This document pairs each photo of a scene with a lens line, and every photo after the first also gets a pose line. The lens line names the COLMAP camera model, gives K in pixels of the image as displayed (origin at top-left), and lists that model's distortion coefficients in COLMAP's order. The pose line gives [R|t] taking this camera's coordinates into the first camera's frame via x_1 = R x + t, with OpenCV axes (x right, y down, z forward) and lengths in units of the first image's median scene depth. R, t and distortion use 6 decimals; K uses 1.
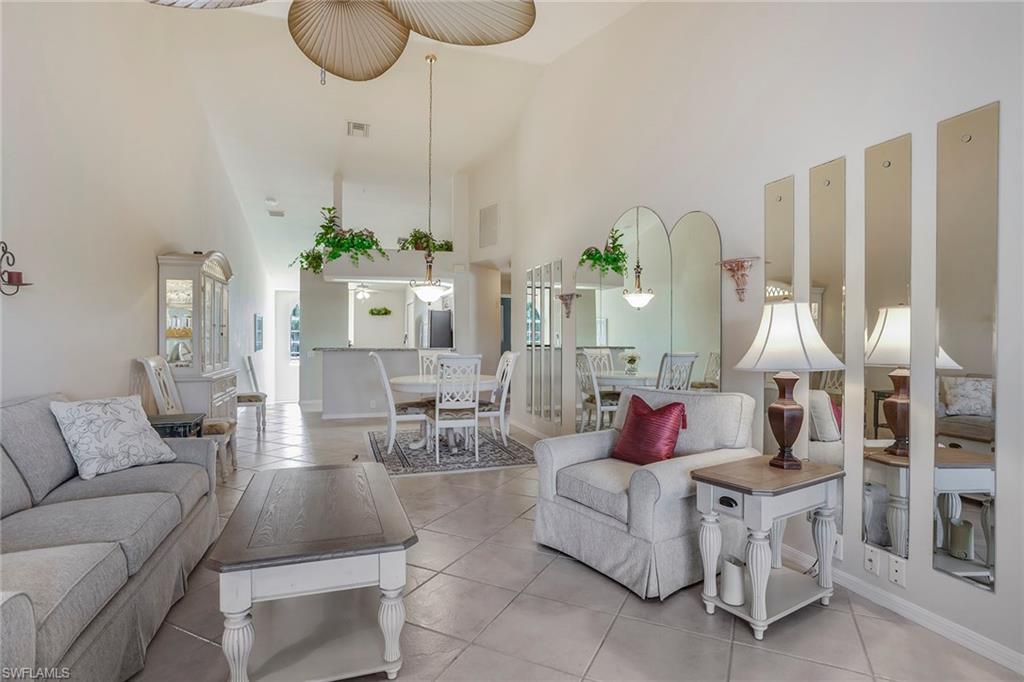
lens RADIAL K [[521.7, 0, 496.7], [0, 521.7, 326.2], [0, 0, 1]] dist [-0.041710, 0.016506]
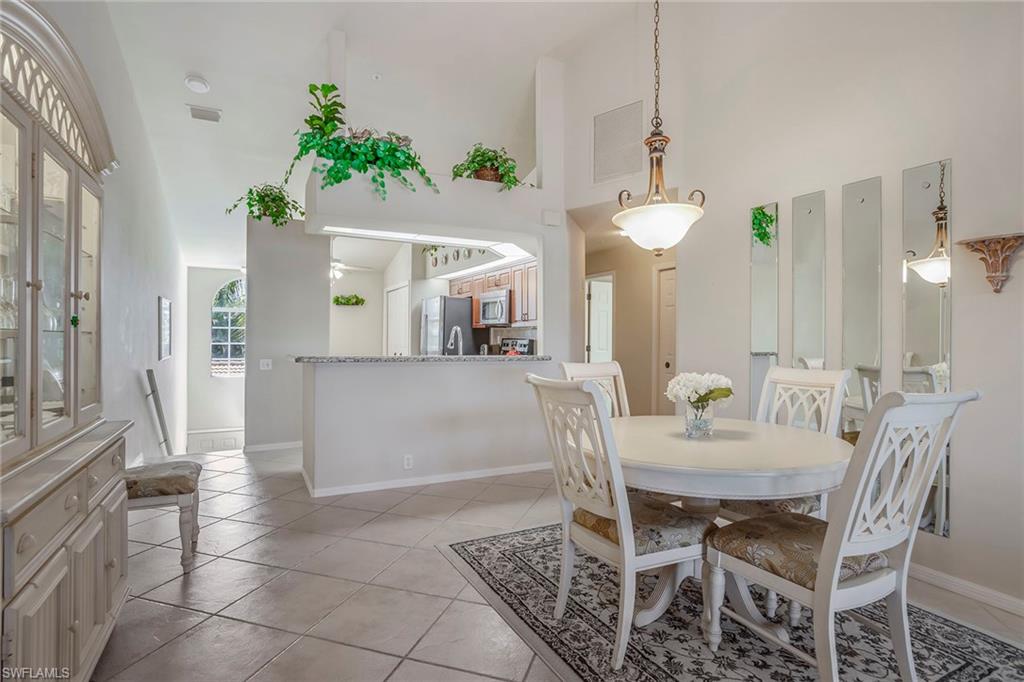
lens RADIAL K [[521.7, 0, 509.4], [0, 521.7, 332.9], [0, 0, 1]] dist [-0.041710, 0.016506]
pose [[0.984112, 0.006075, 0.177445, -0.233384], [-0.008168, 0.999905, 0.011064, 0.011483], [-0.177361, -0.012338, 0.984068, 0.462641]]
